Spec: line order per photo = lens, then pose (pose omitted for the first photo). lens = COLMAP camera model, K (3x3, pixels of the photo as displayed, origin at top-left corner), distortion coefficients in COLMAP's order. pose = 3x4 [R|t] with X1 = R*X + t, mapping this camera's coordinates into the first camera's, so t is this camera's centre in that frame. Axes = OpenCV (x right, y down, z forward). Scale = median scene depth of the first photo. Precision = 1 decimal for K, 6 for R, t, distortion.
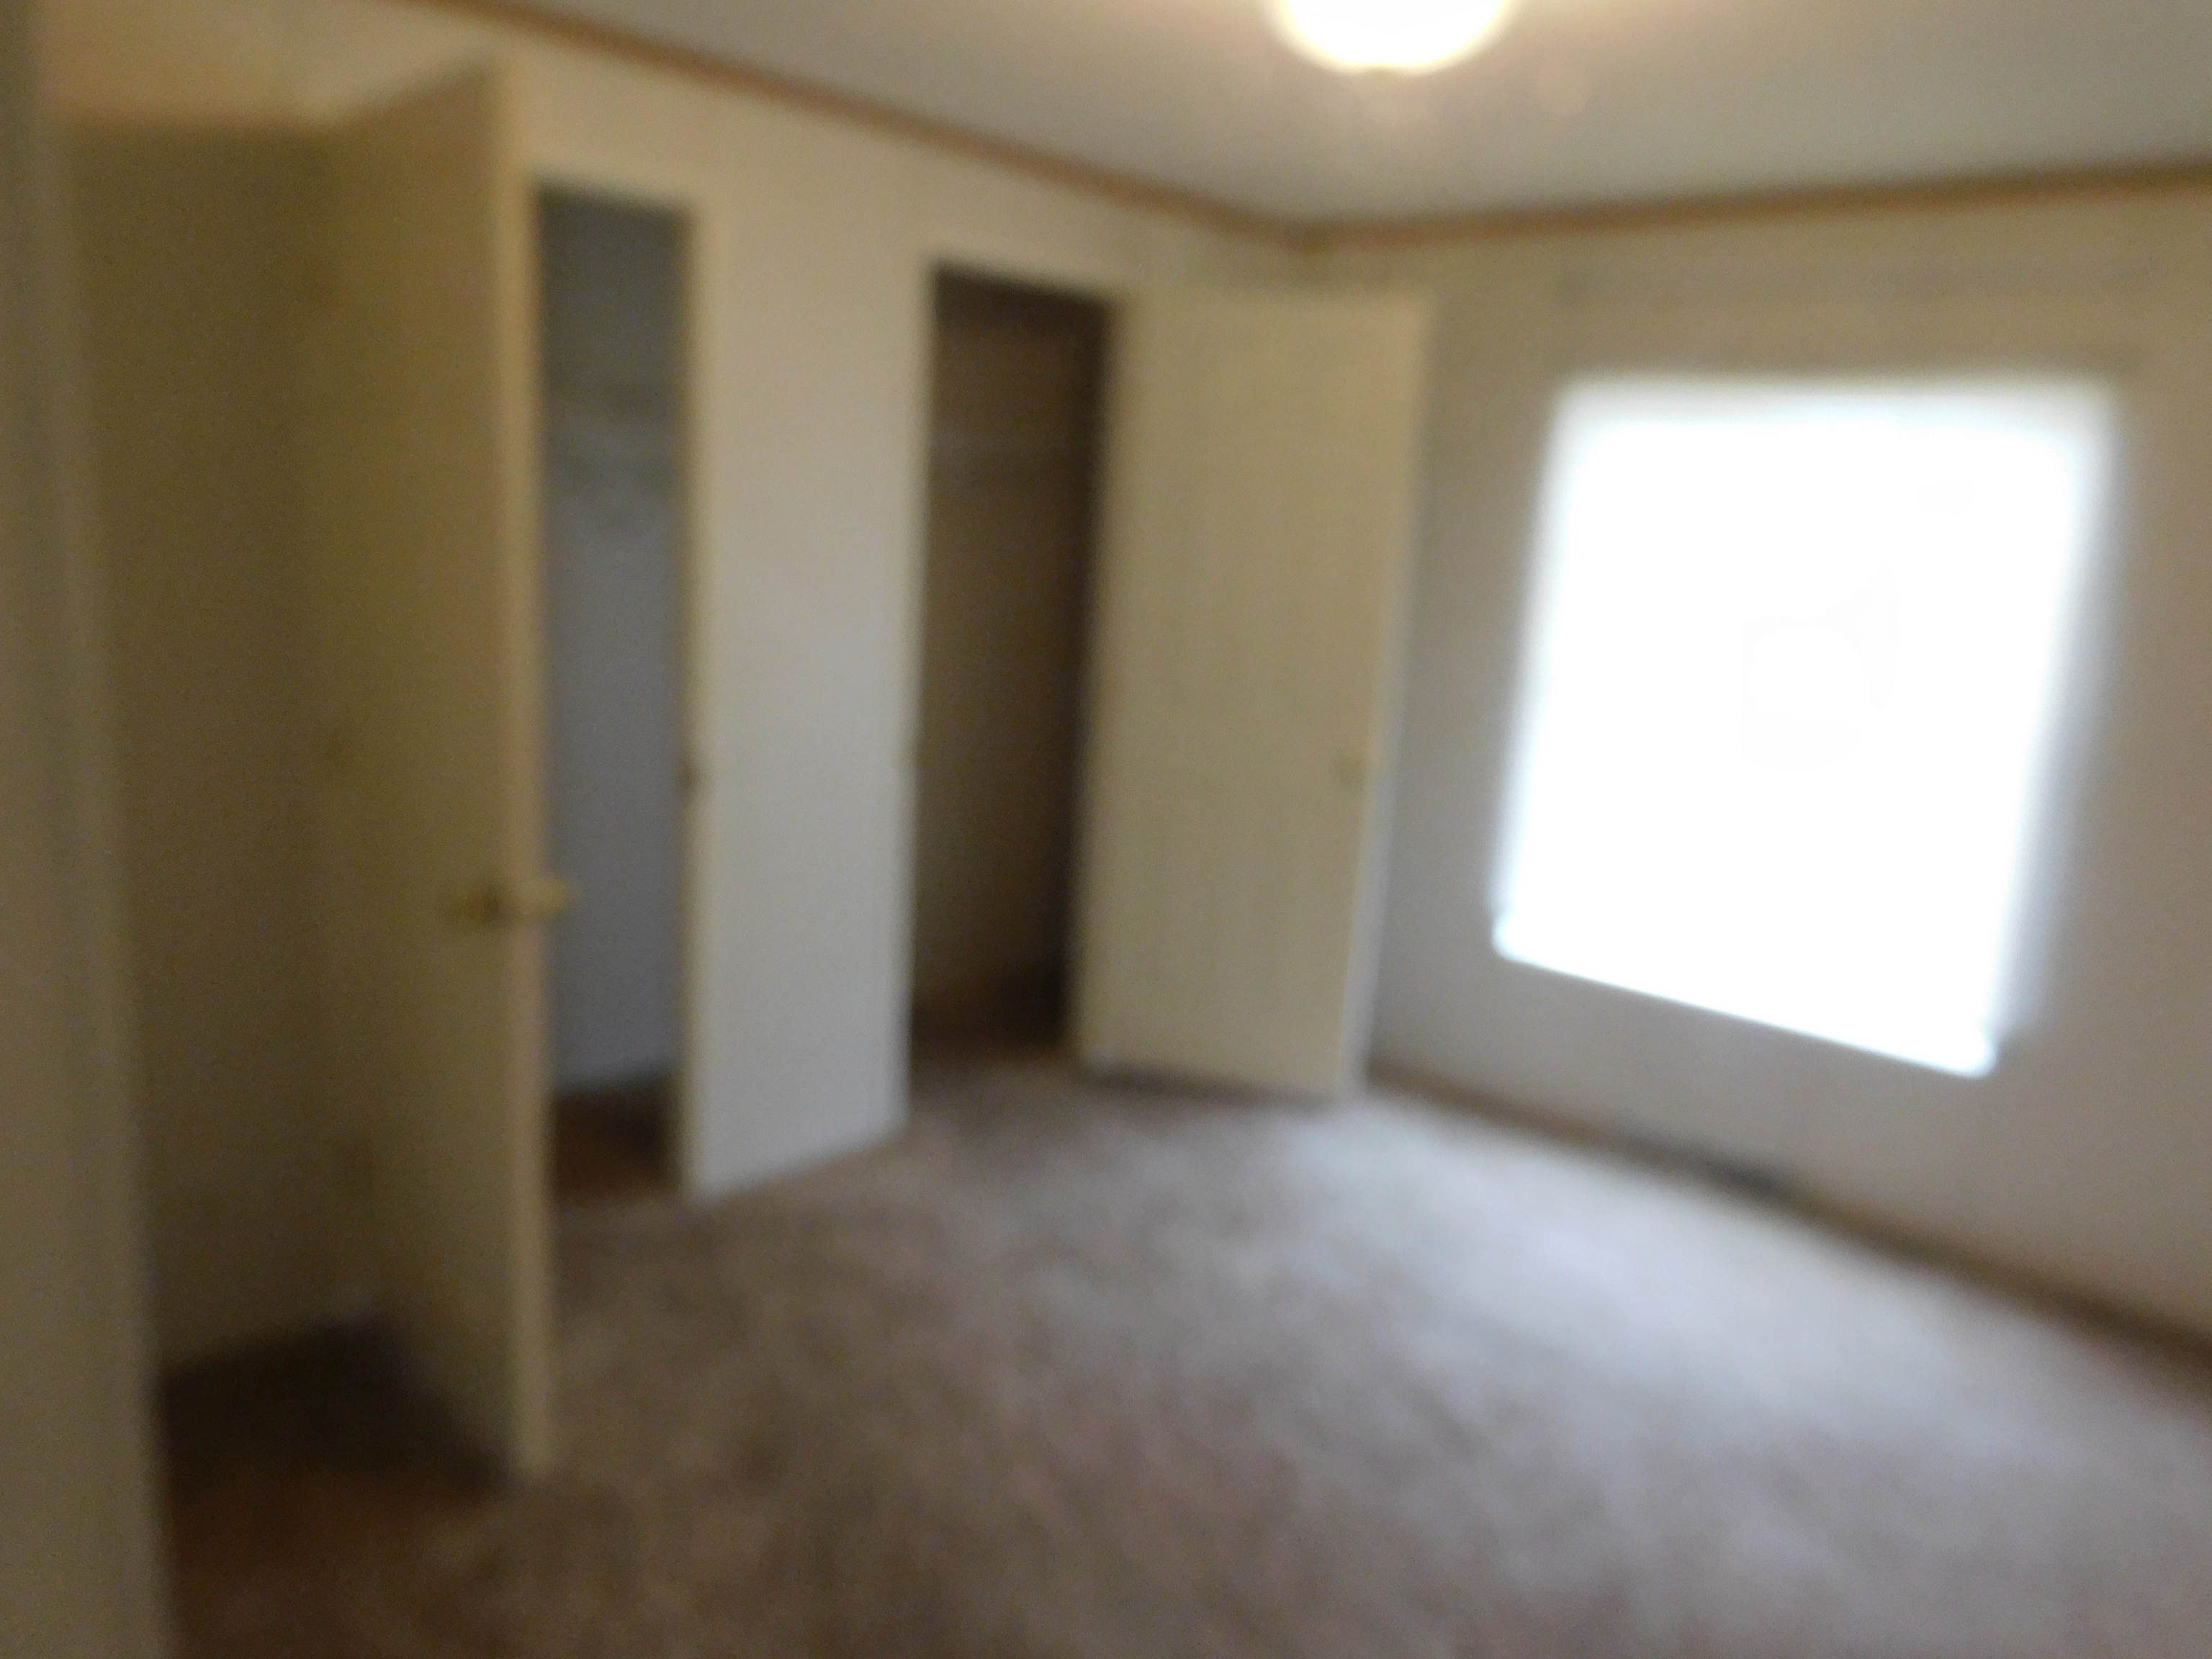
lens RADIAL K [[1585.7, 0, 1113.1], [0, 1585.7, 834.4], [0, 0, 1]] dist [0.002360, -0.003742]
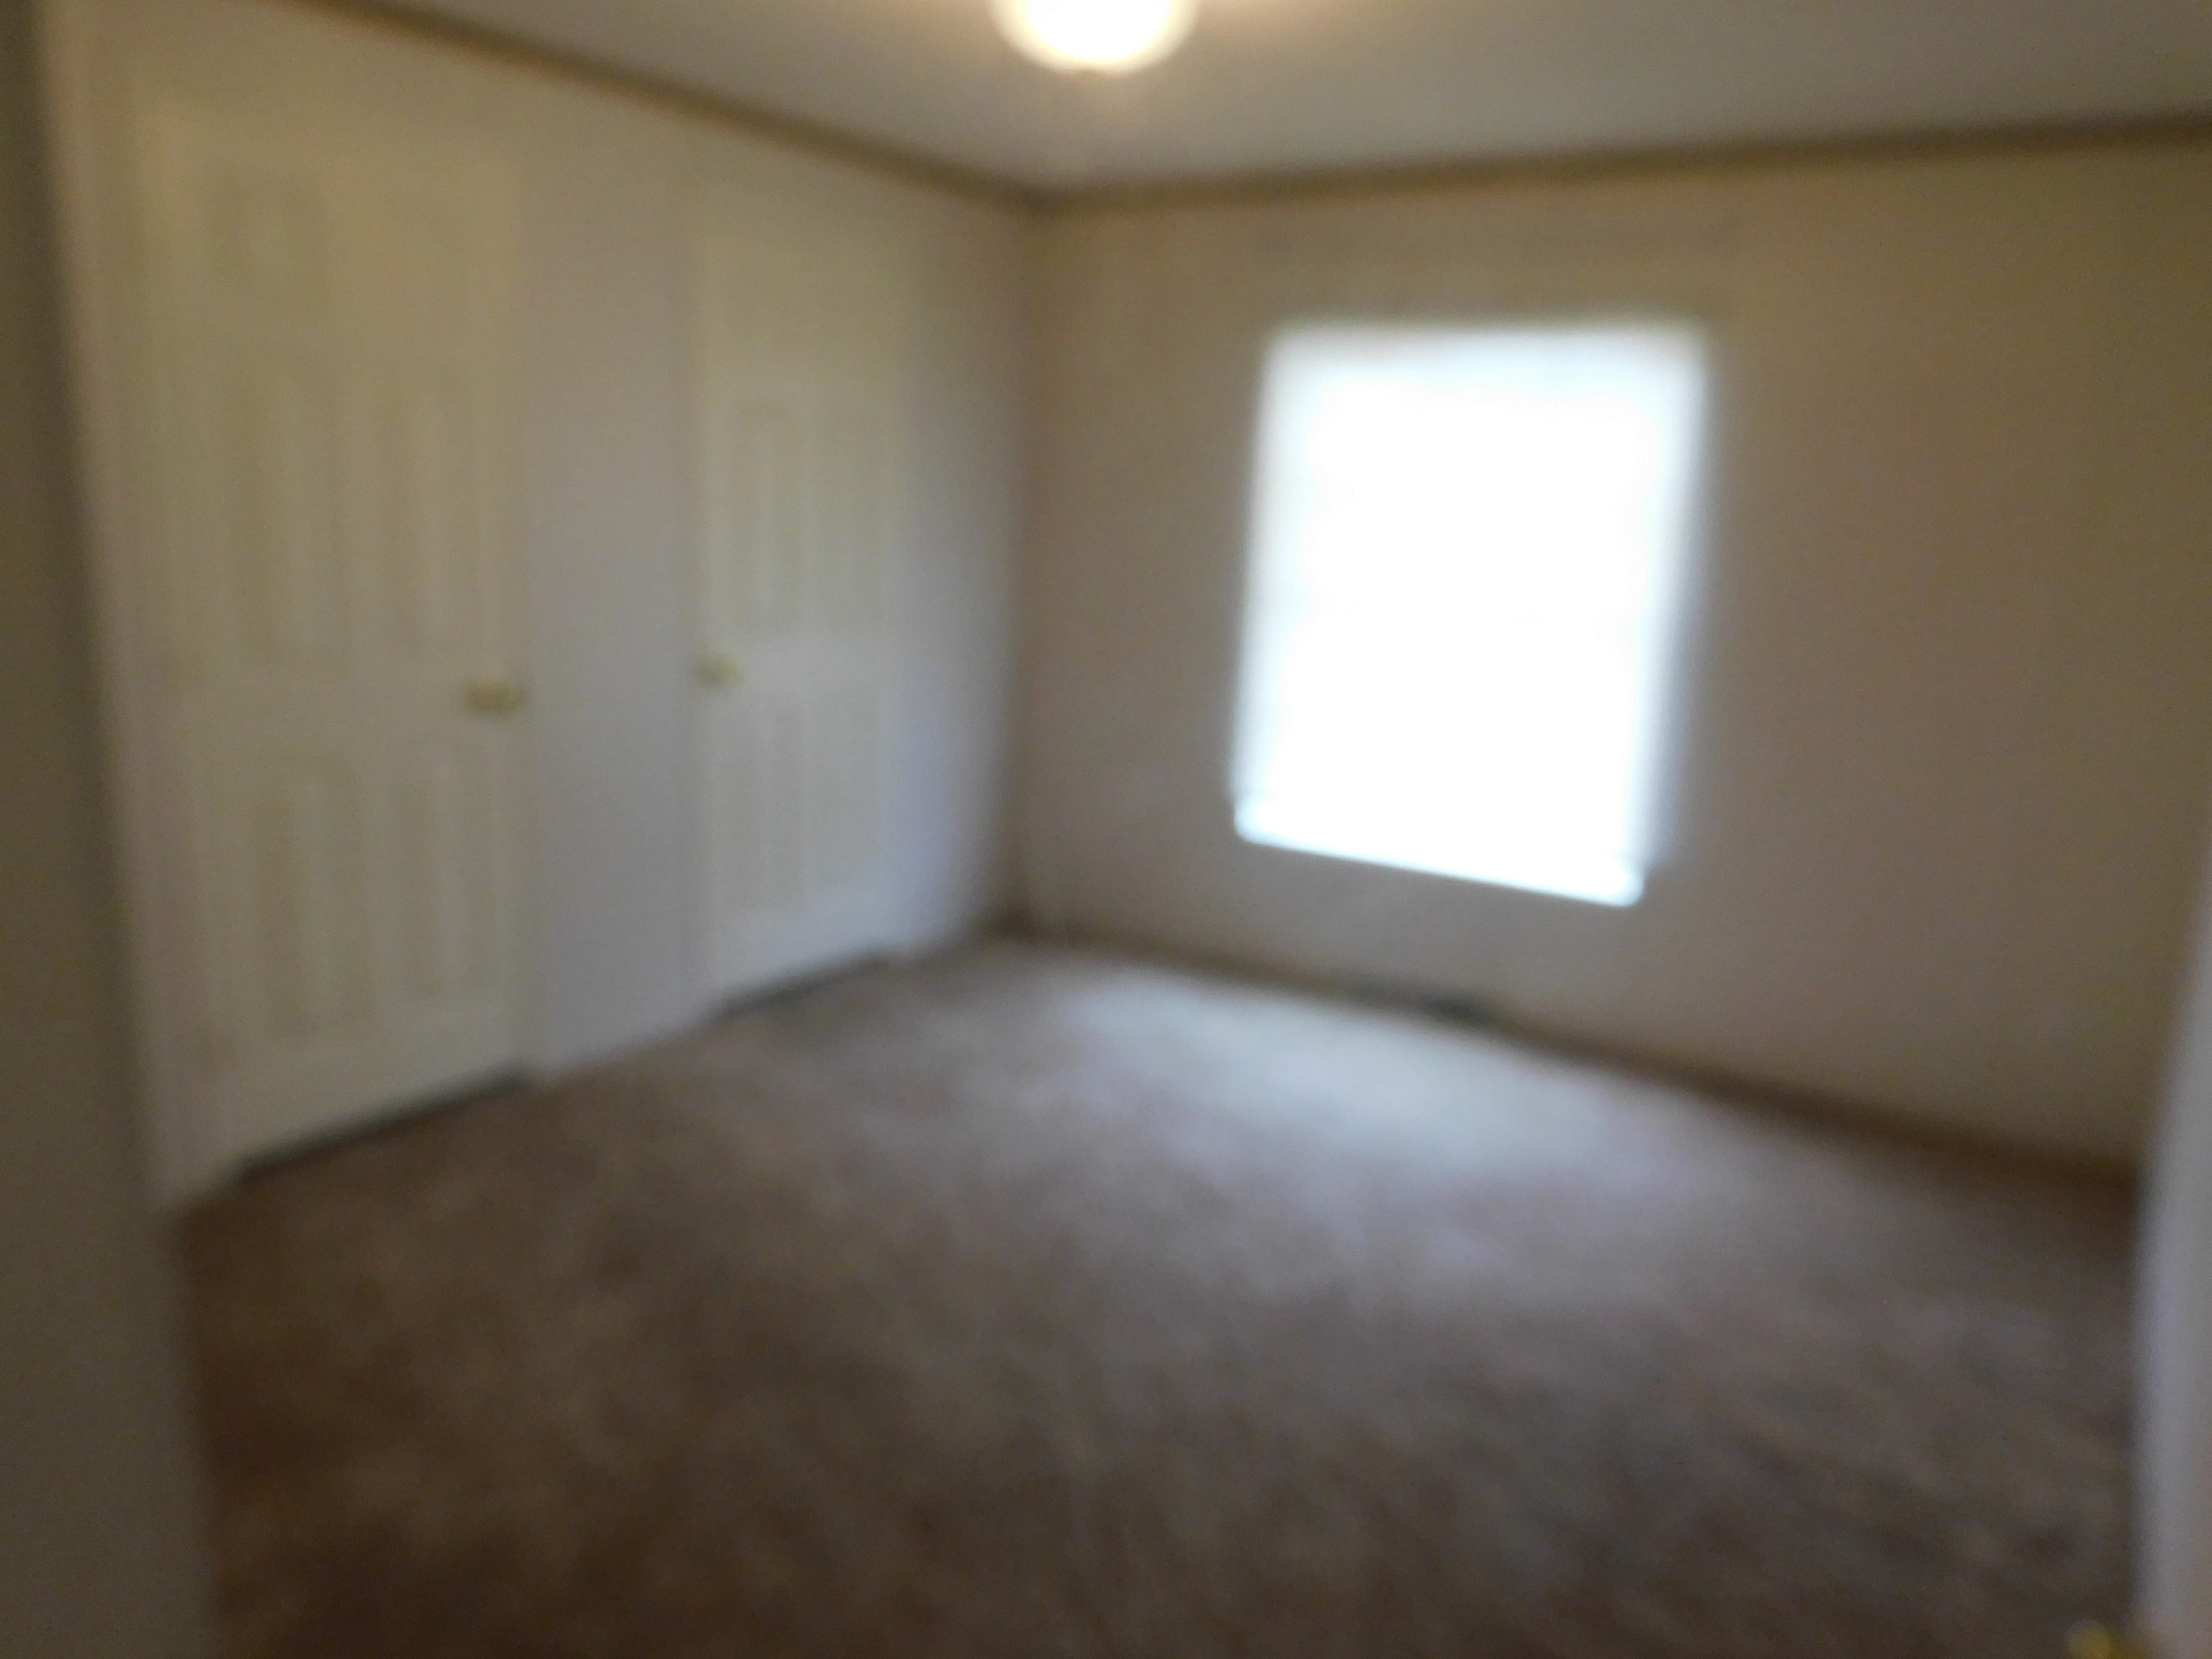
lens RADIAL K [[1585.7, 0, 1097.8], [0, 1585.7, 826.4], [0, 0, 1]] dist [0.002360, -0.003742]
pose [[0.990273, -0.045693, 0.131419, -0.012913], [0.043852, 0.998896, 0.016868, 0.061596], [-0.132045, -0.010941, 0.991183, -0.158689]]
